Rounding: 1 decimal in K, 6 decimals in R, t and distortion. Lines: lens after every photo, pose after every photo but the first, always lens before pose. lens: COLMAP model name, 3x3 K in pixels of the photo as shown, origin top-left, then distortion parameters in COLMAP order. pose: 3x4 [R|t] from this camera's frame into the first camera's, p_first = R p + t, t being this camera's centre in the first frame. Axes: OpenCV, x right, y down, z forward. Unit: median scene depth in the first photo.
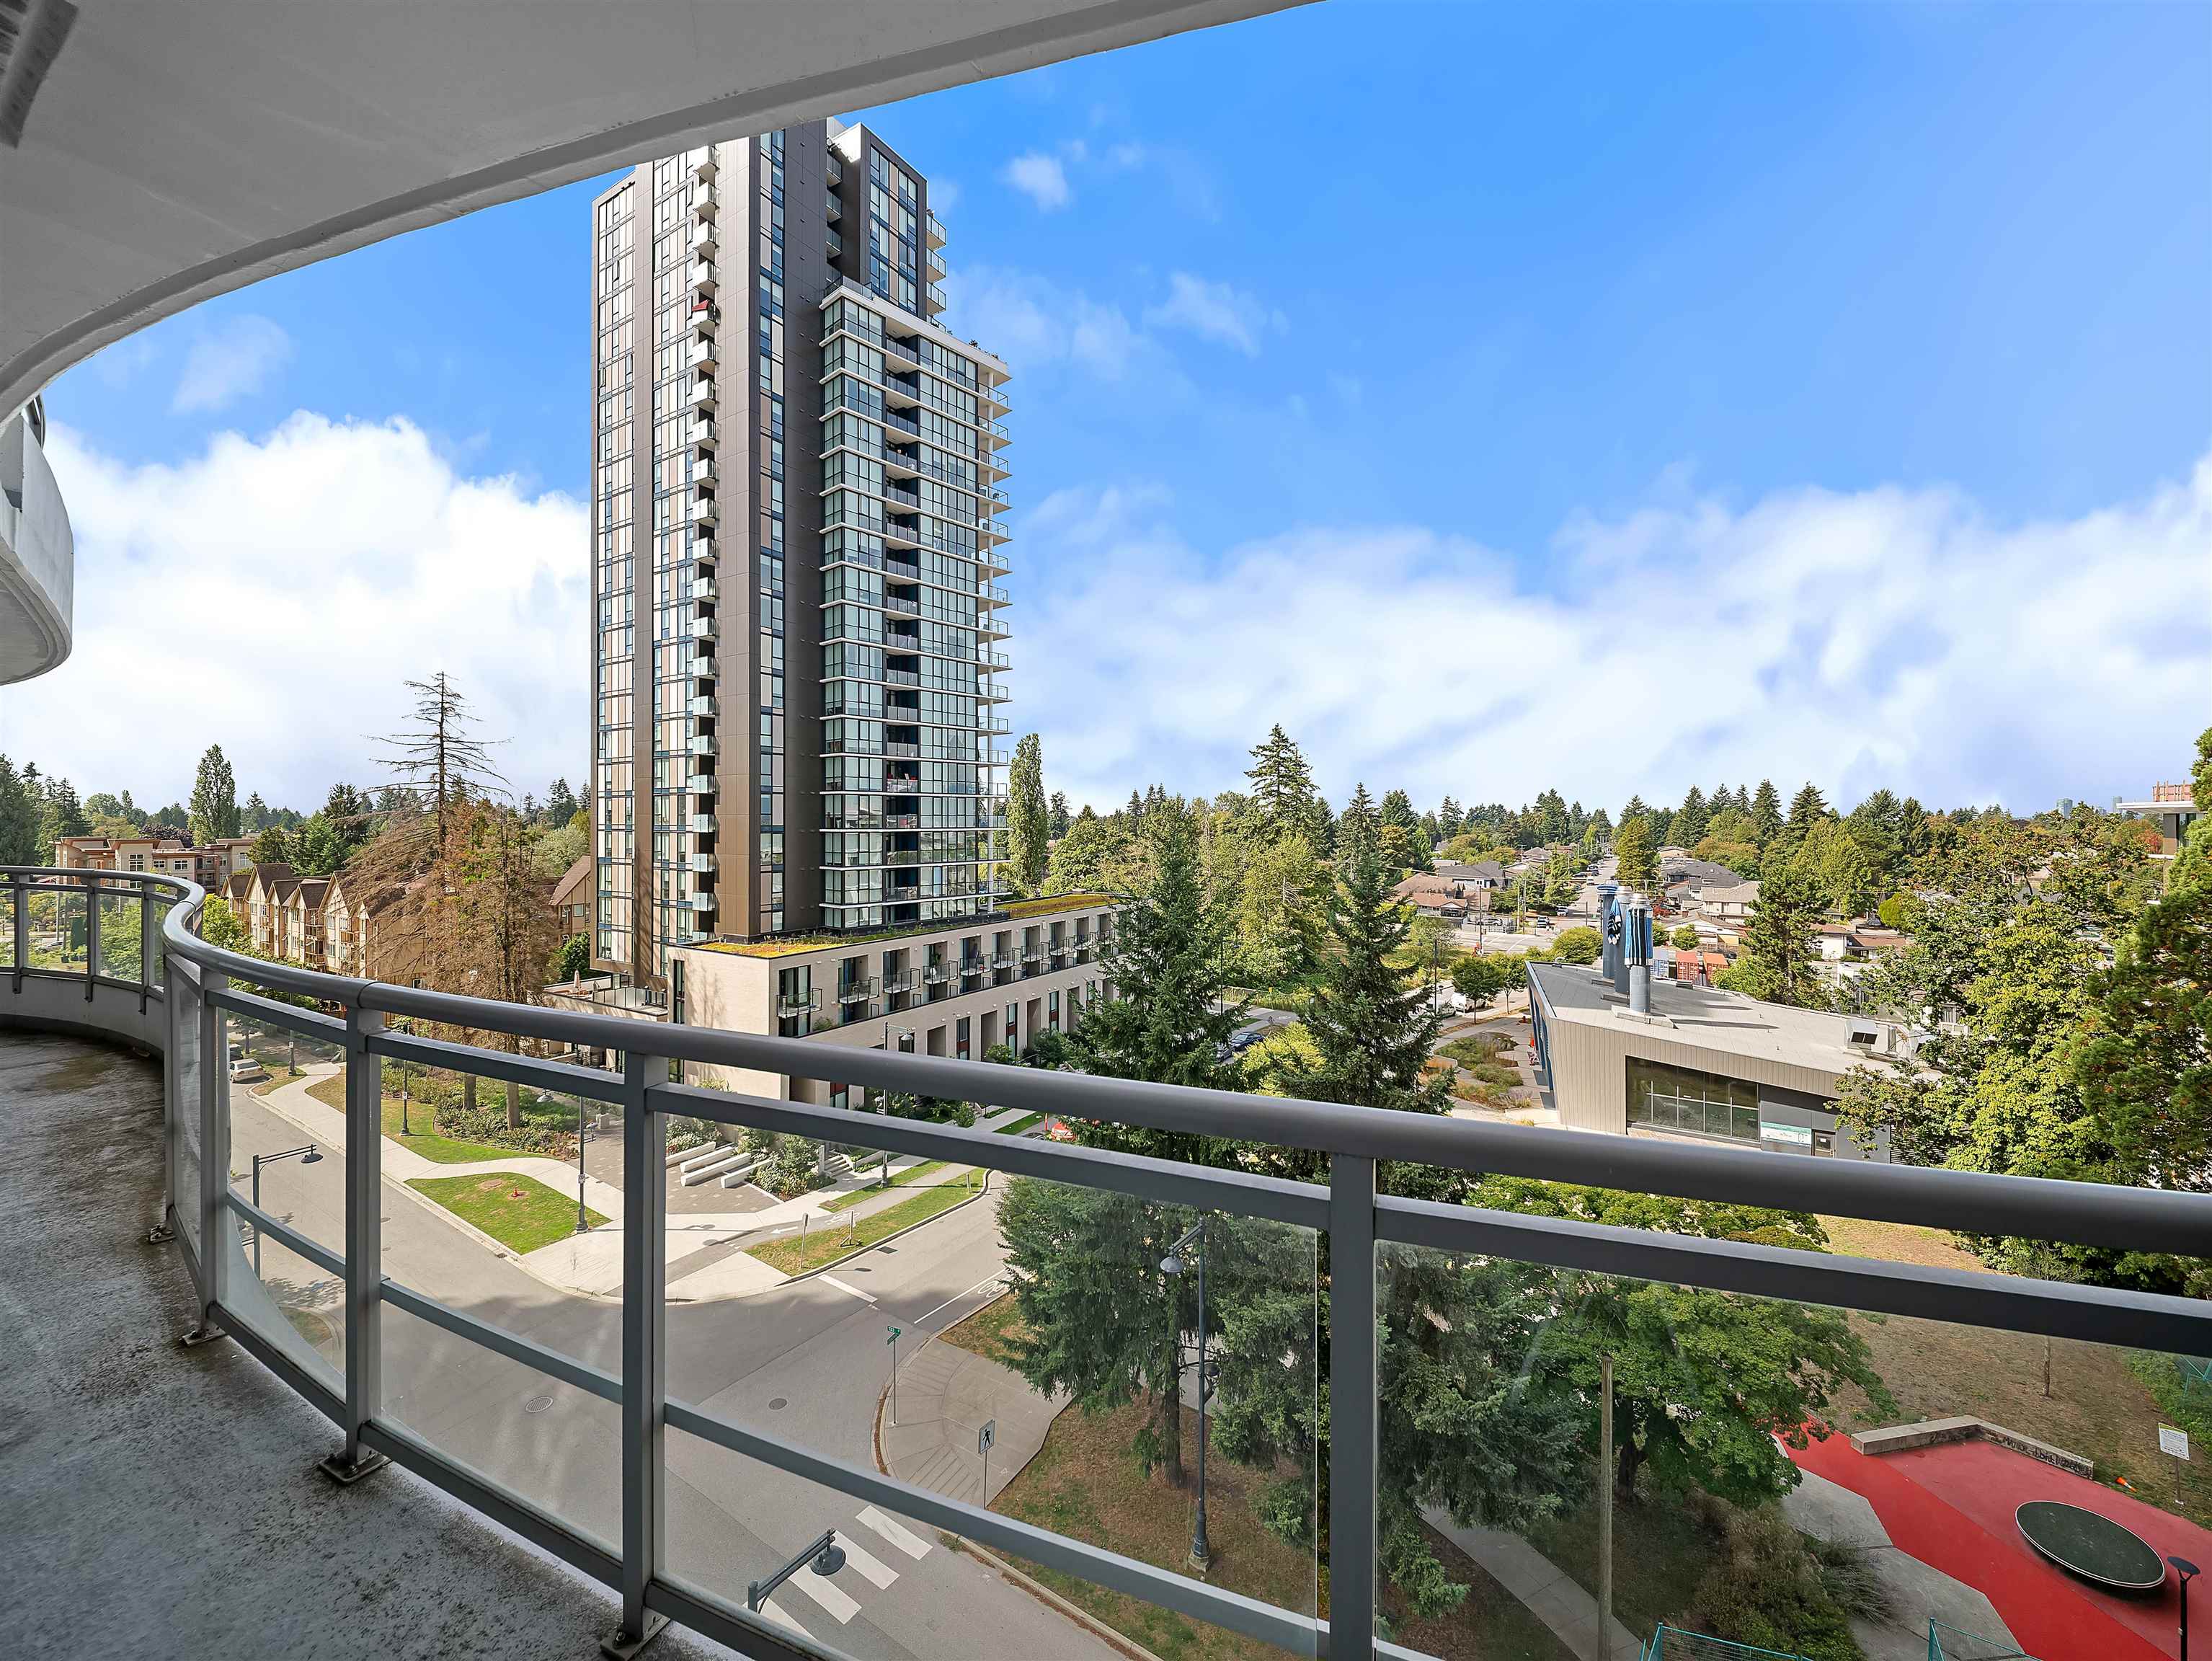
lens RADIAL K [[856.7, 0, 1106.0], [0, 856.7, 813.2], [0, 0, 1]] dist [0.001213, -0.008714]
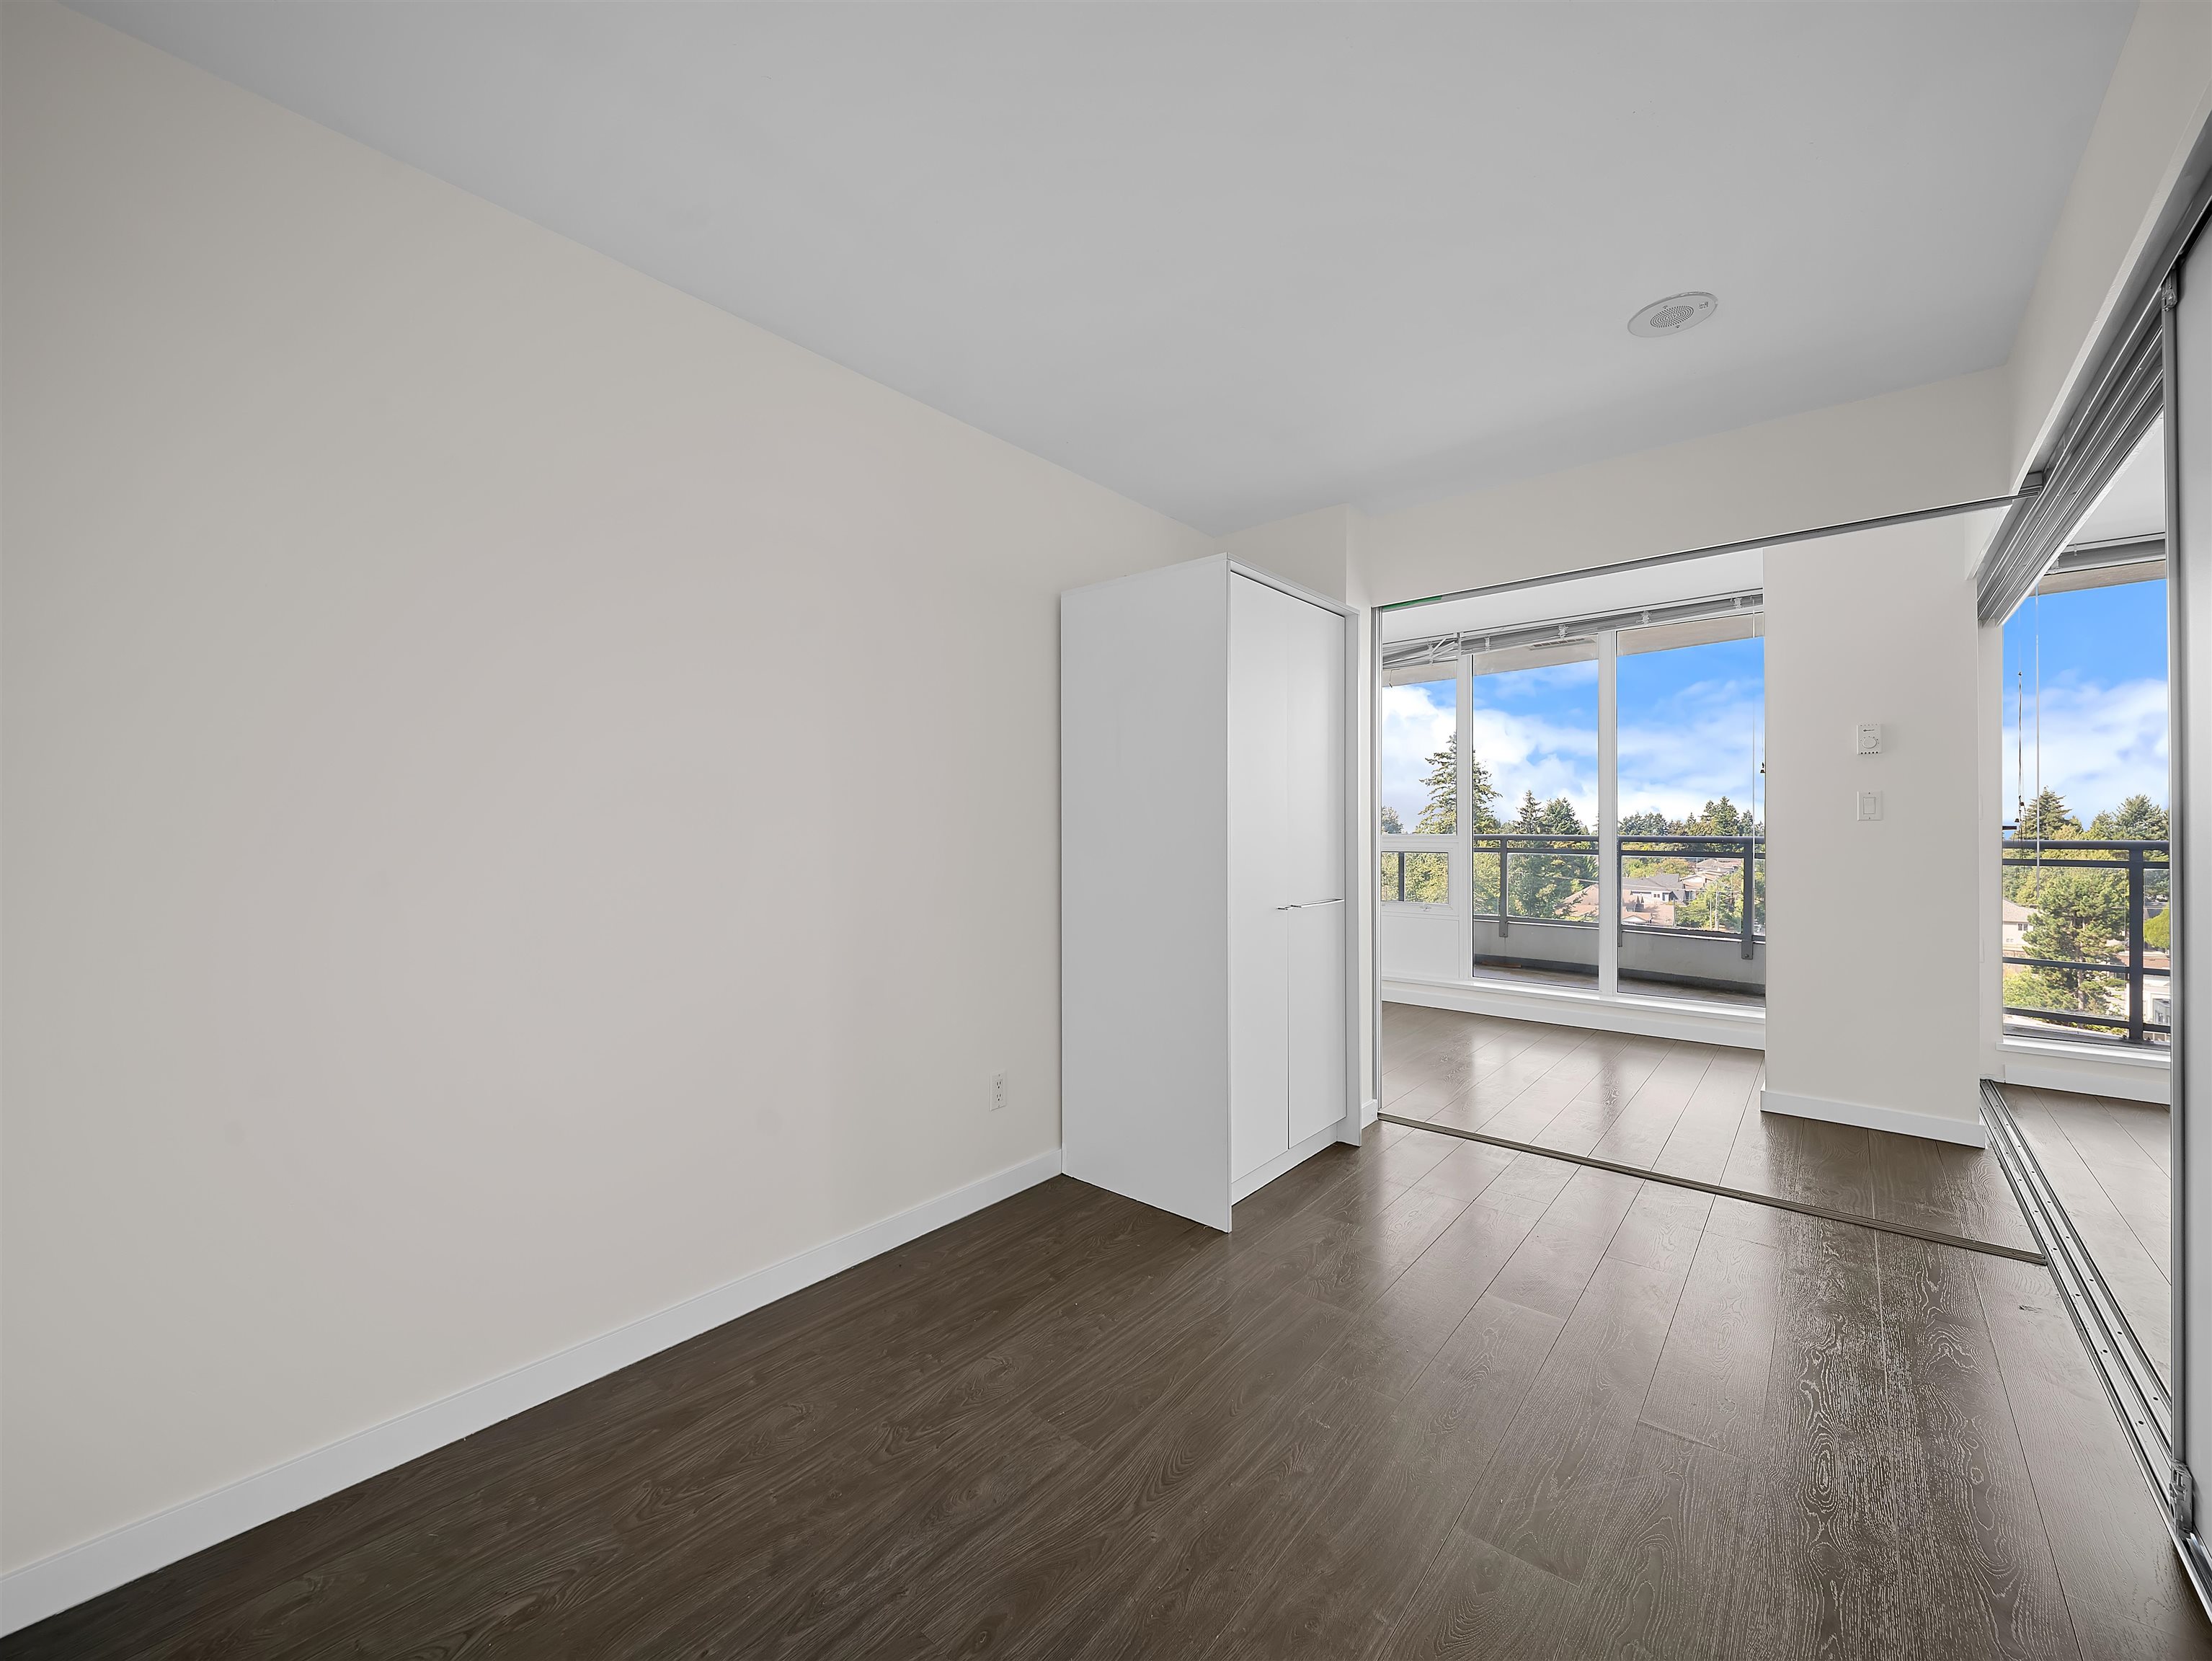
lens RADIAL K [[844.2, 0, 1100.7], [0, 844.2, 829.7], [0, 0, 1]] dist [-0.000665, -0.006298]
pose [[0.988949, -0.003075, -0.148225, -0.115713], [0.003891, 0.999979, 0.005215, 0.004274], [0.148206, -0.005735, 0.988940, -0.035151]]
